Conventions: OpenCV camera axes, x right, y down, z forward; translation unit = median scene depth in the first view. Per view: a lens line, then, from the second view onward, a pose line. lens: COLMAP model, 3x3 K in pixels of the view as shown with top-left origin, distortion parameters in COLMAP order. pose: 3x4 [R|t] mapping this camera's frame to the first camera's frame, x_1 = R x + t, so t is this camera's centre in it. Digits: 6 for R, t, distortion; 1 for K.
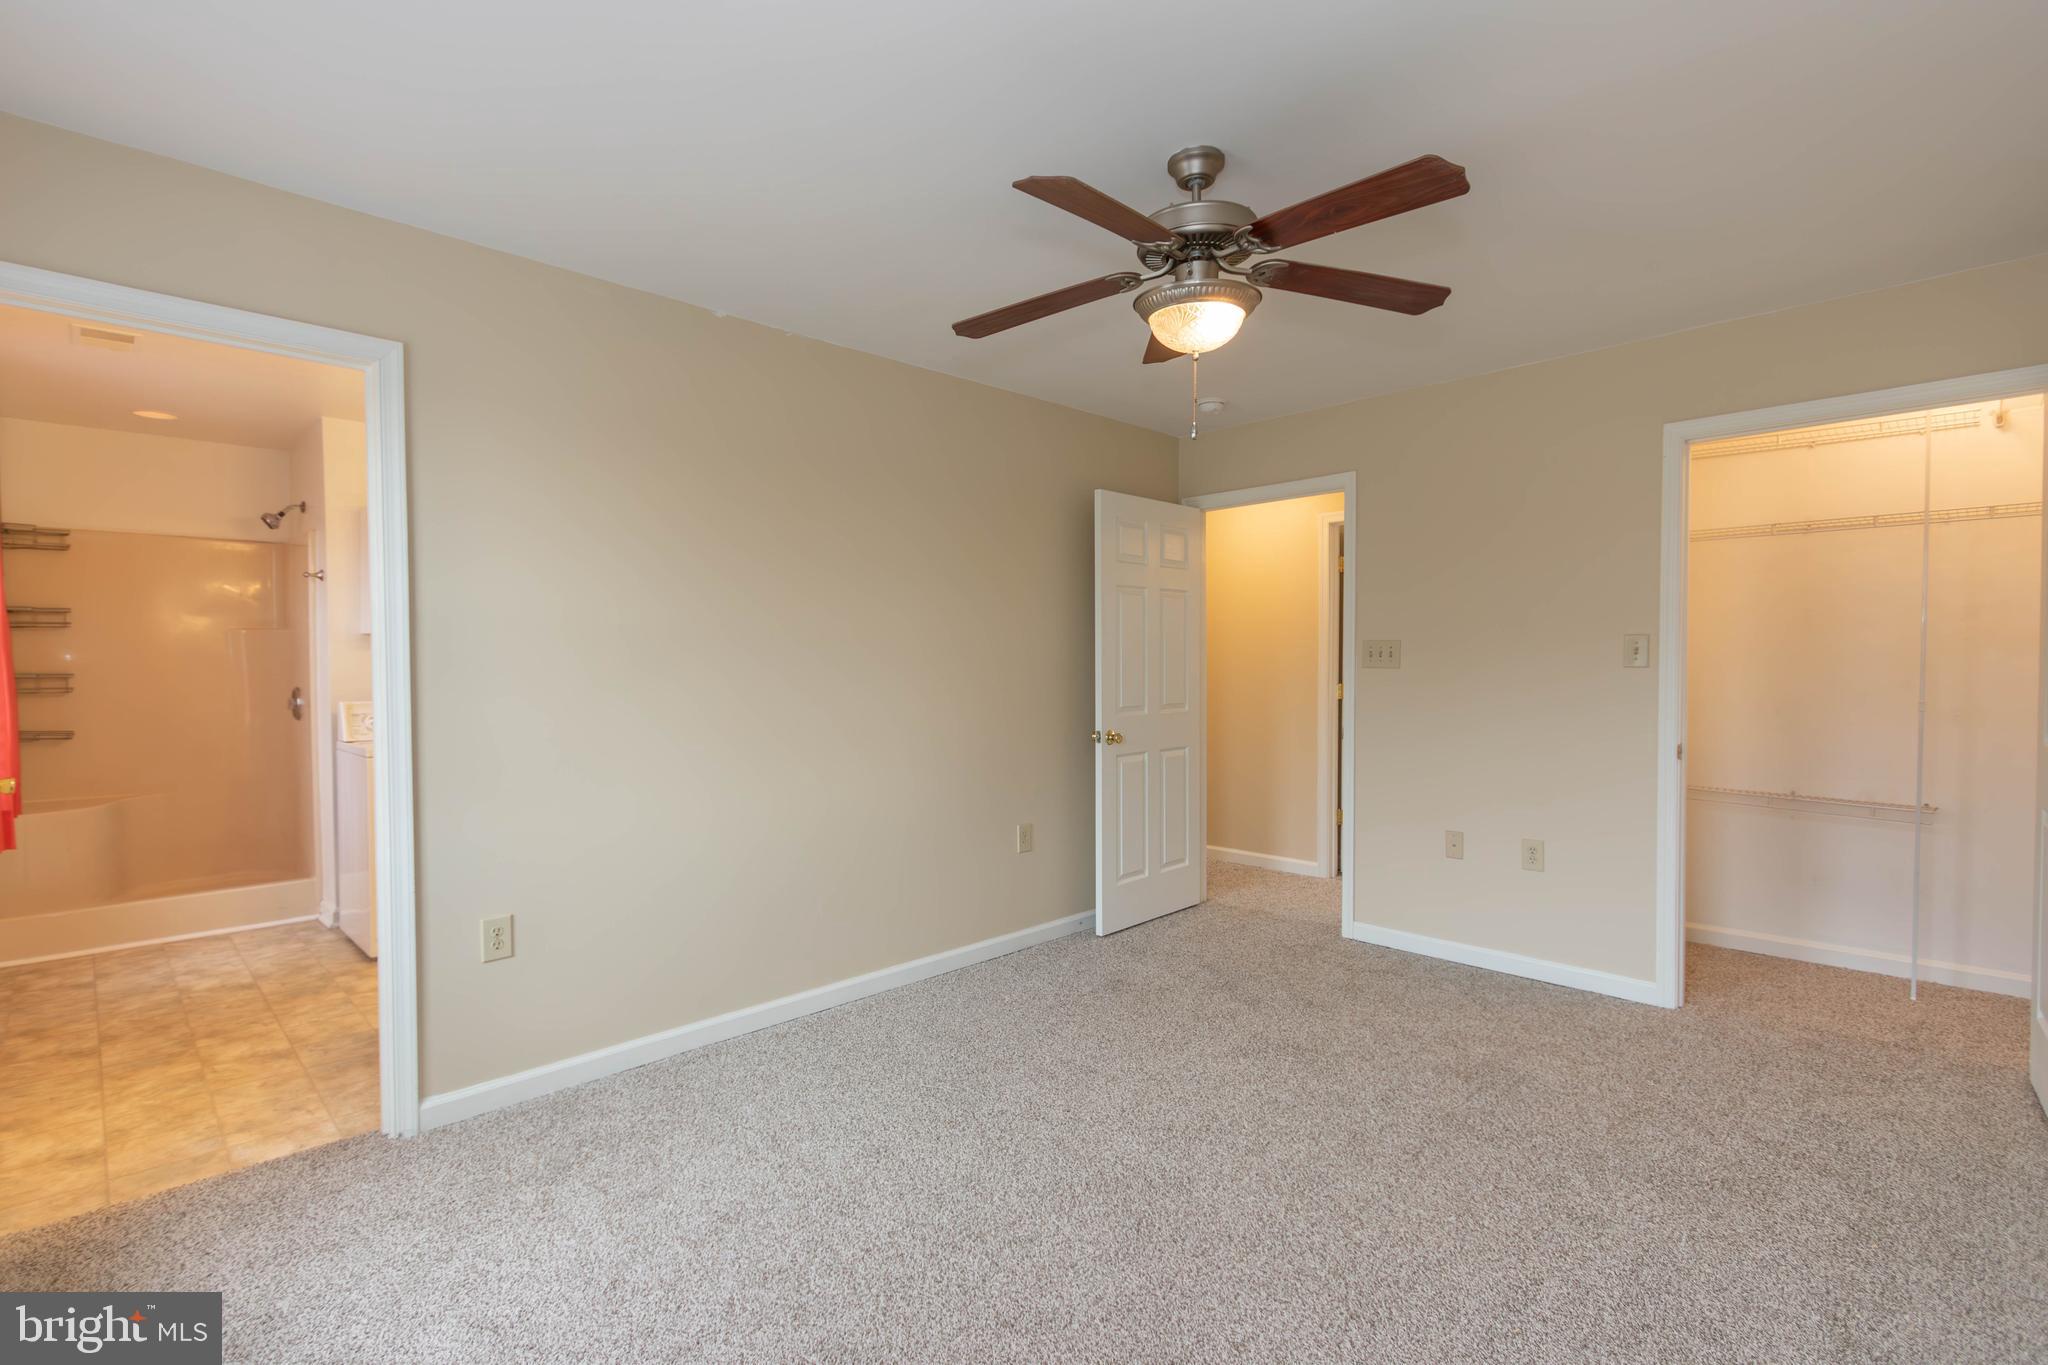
lens RADIAL K [[991.1, 0, 1026.9], [0, 991.1, 688.2], [0, 0, 1]] dist [-0.001318, -0.001110]
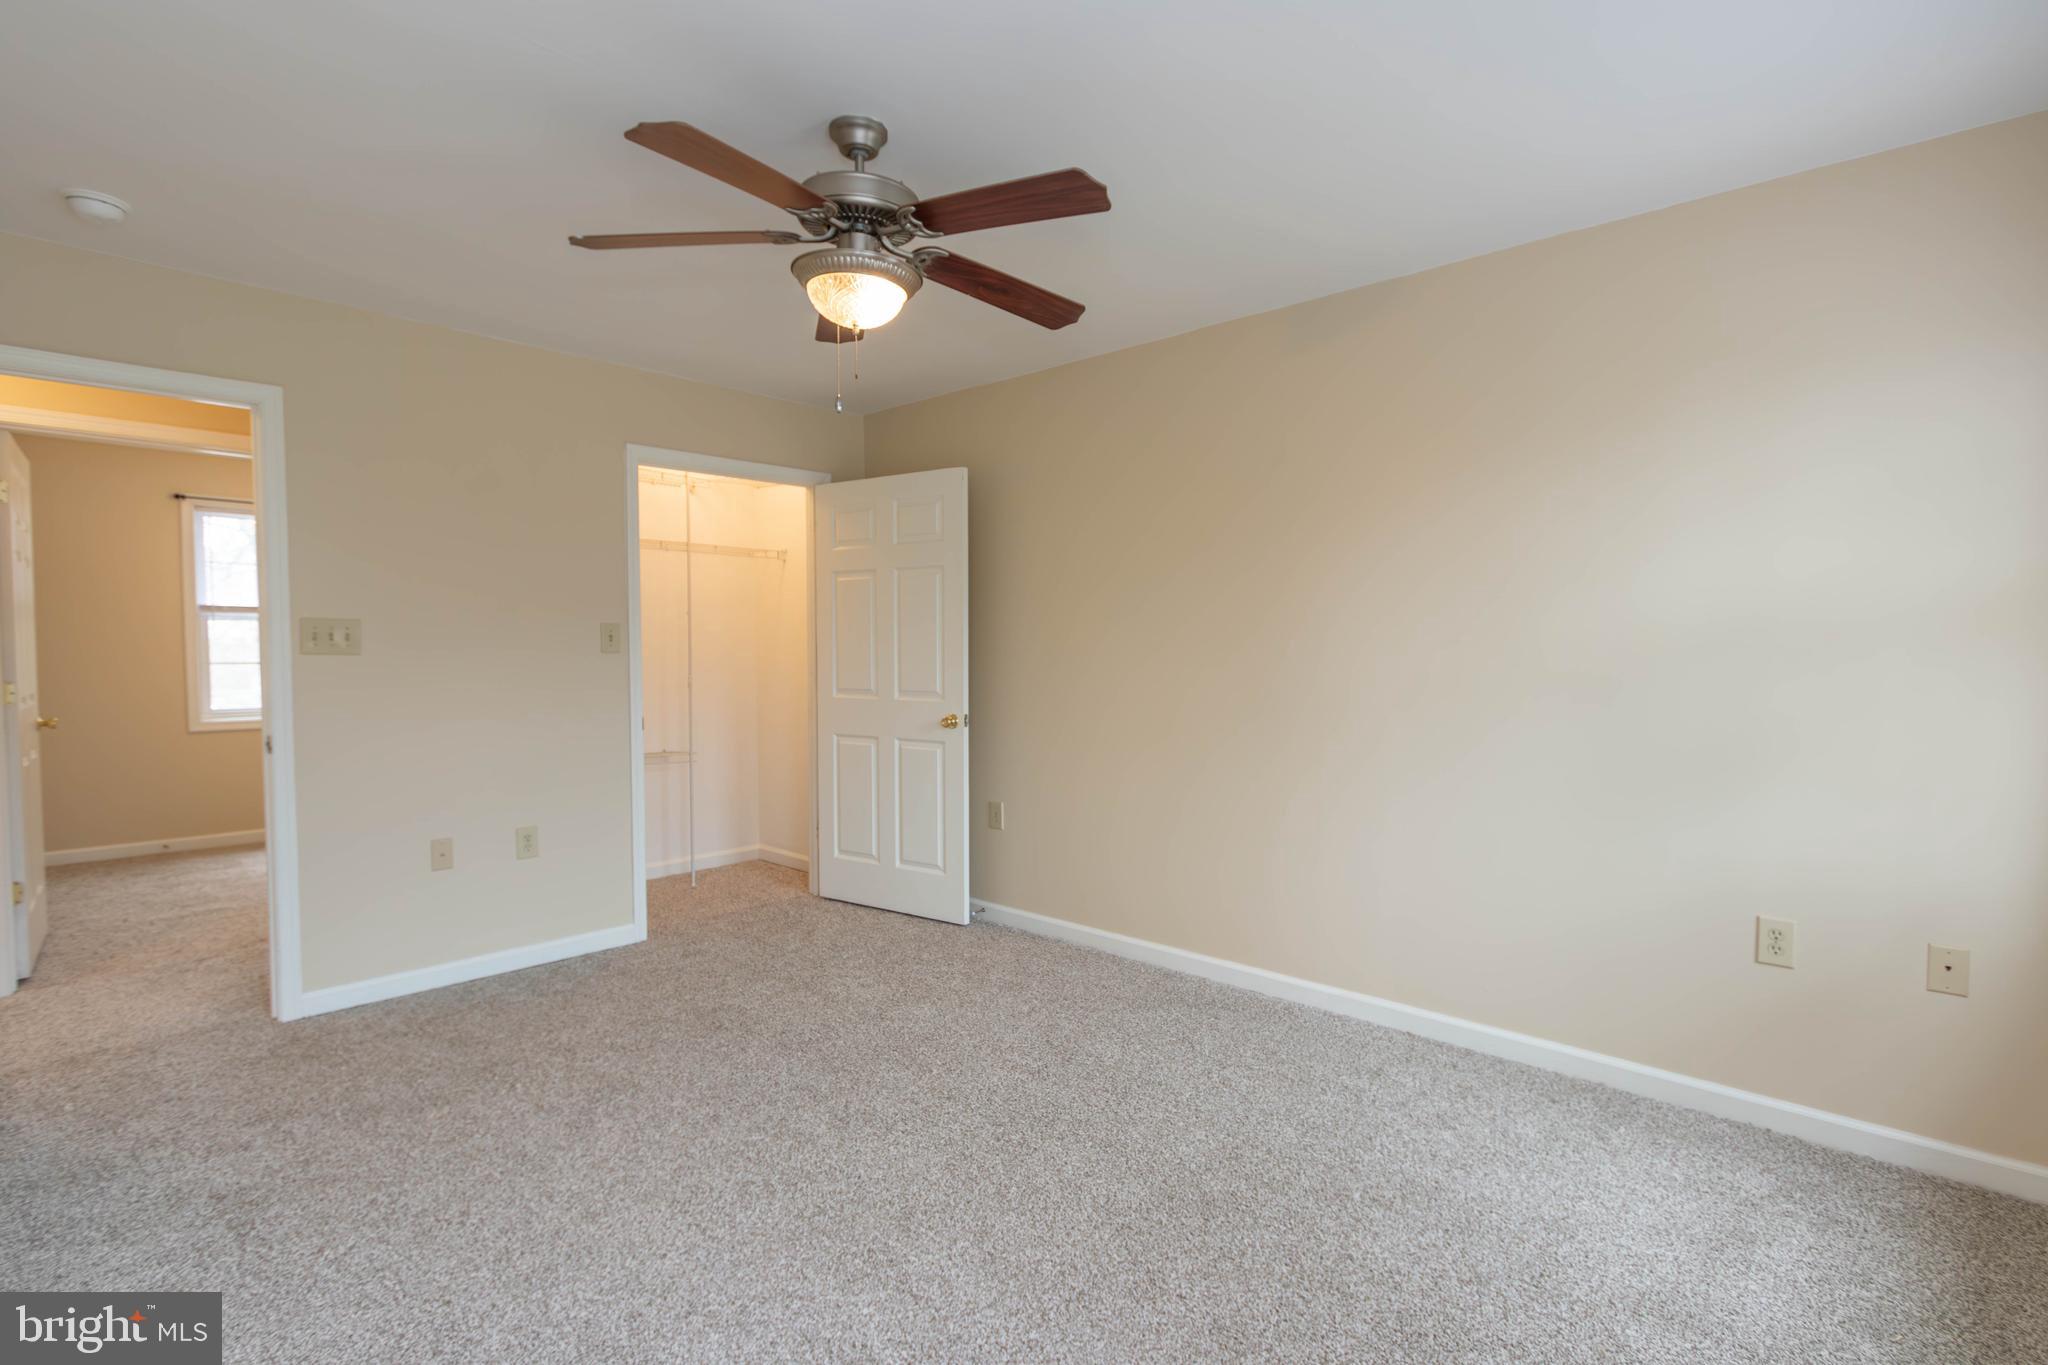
lens RADIAL K [[991.1, 0, 1026.9], [0, 991.1, 688.2], [0, 0, 1]] dist [-0.001318, -0.001110]
pose [[-0.075350, -0.036382, 0.996493, -1.579398], [0.027600, 0.998875, 0.038556, -0.030308], [-0.996775, 0.030409, -0.074261, 1.781972]]
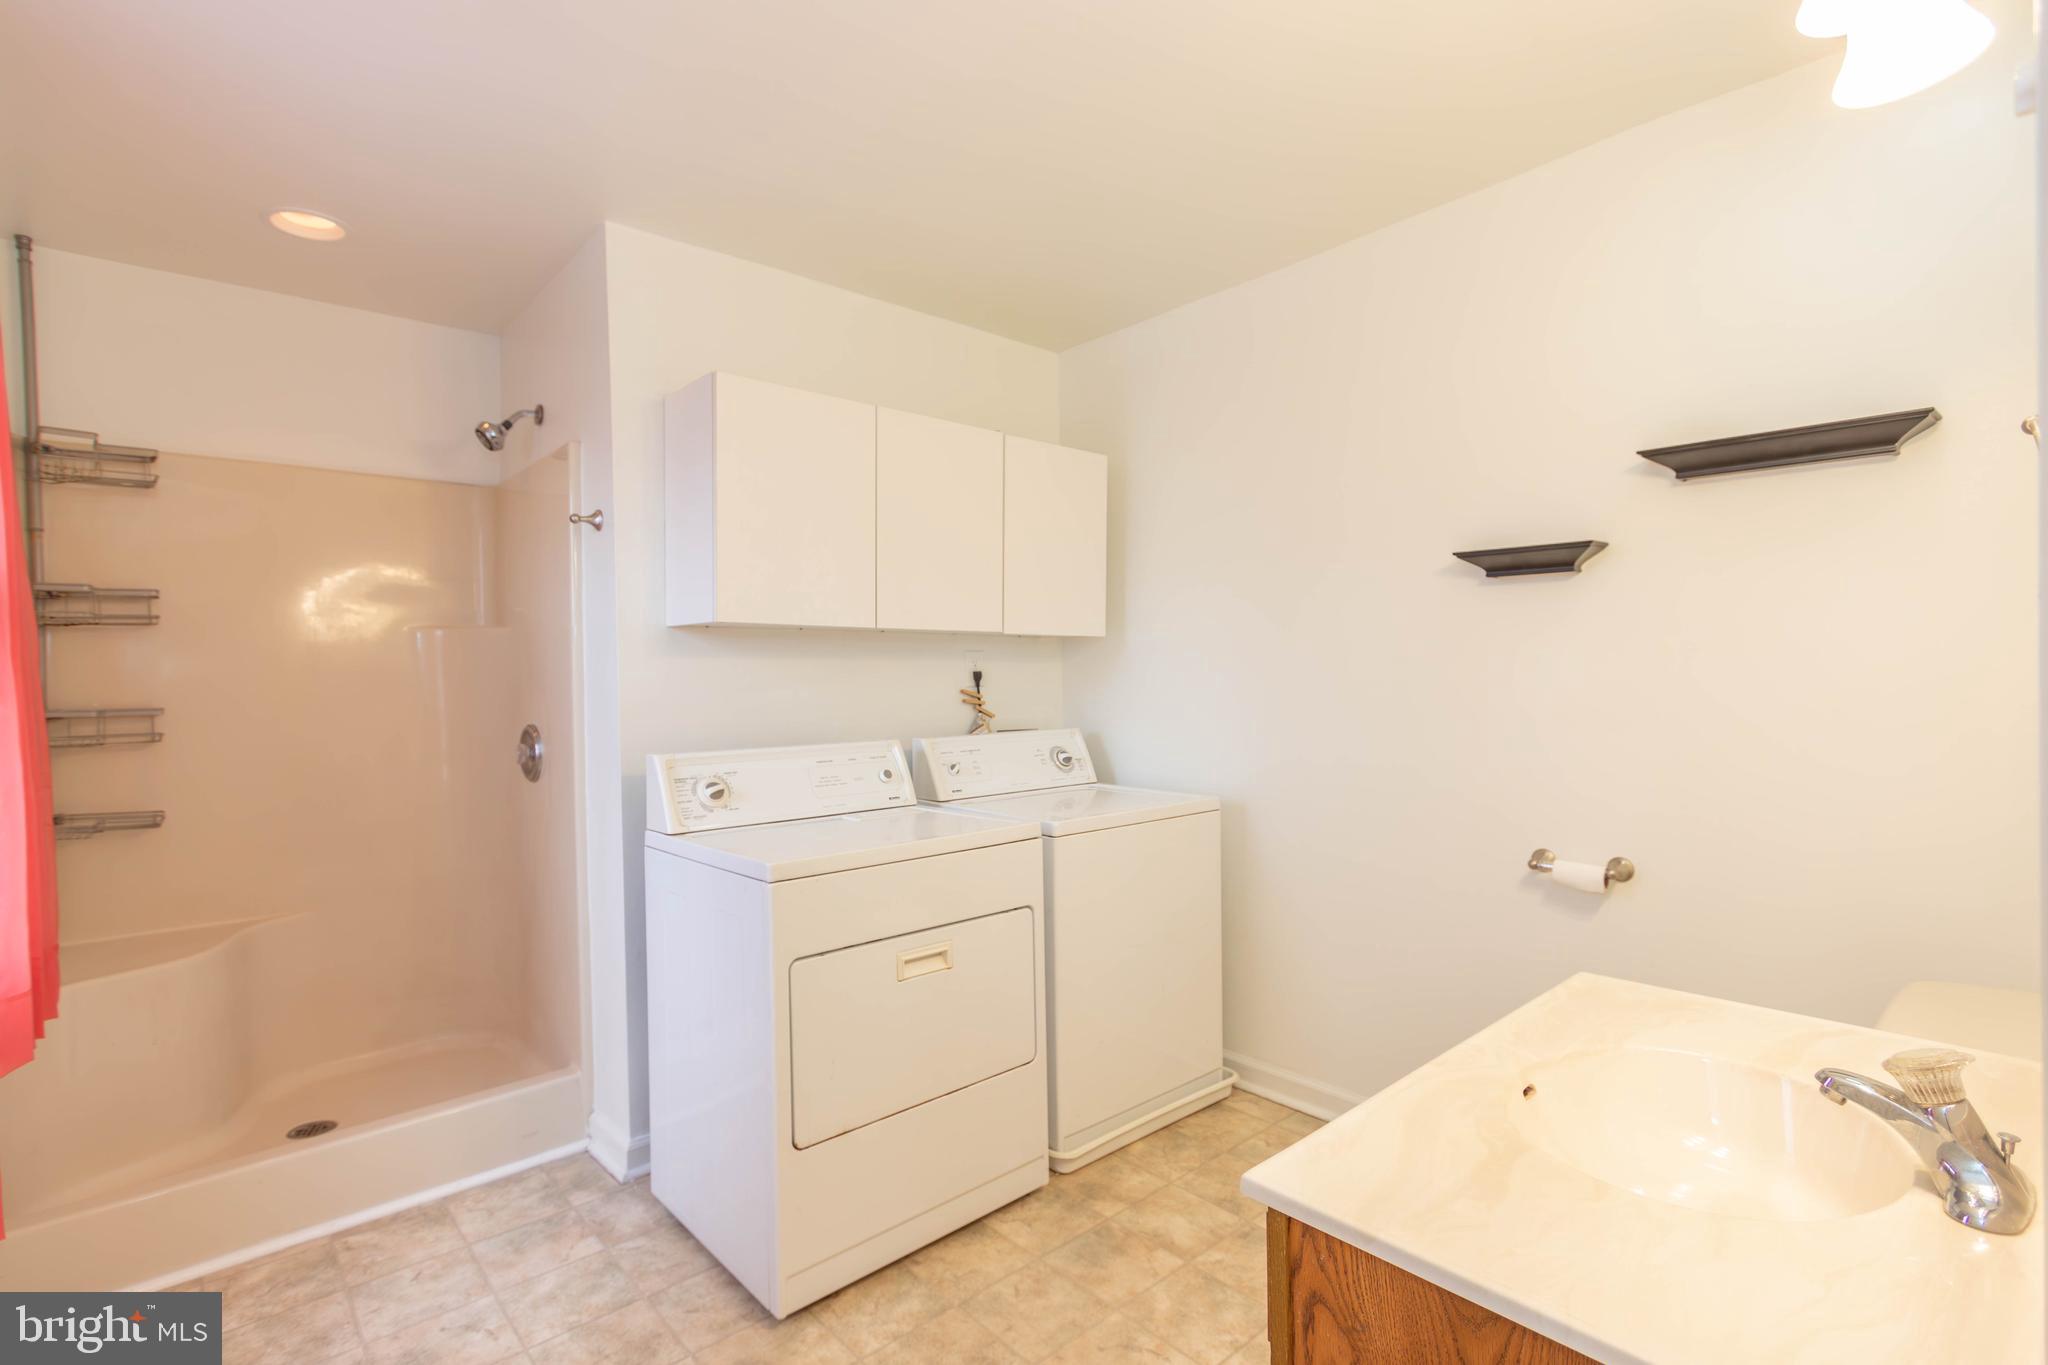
lens RADIAL K [[948.9, 0, 974.4], [0, 948.9, 689.3], [0, 0, 1]] dist [0.001764, -0.000142]
pose [[0.997760, -0.015929, -0.064974, -0.448312], [0.014817, 0.999736, -0.017560, -0.008348], [0.065236, 0.016558, 0.997732, 0.469073]]
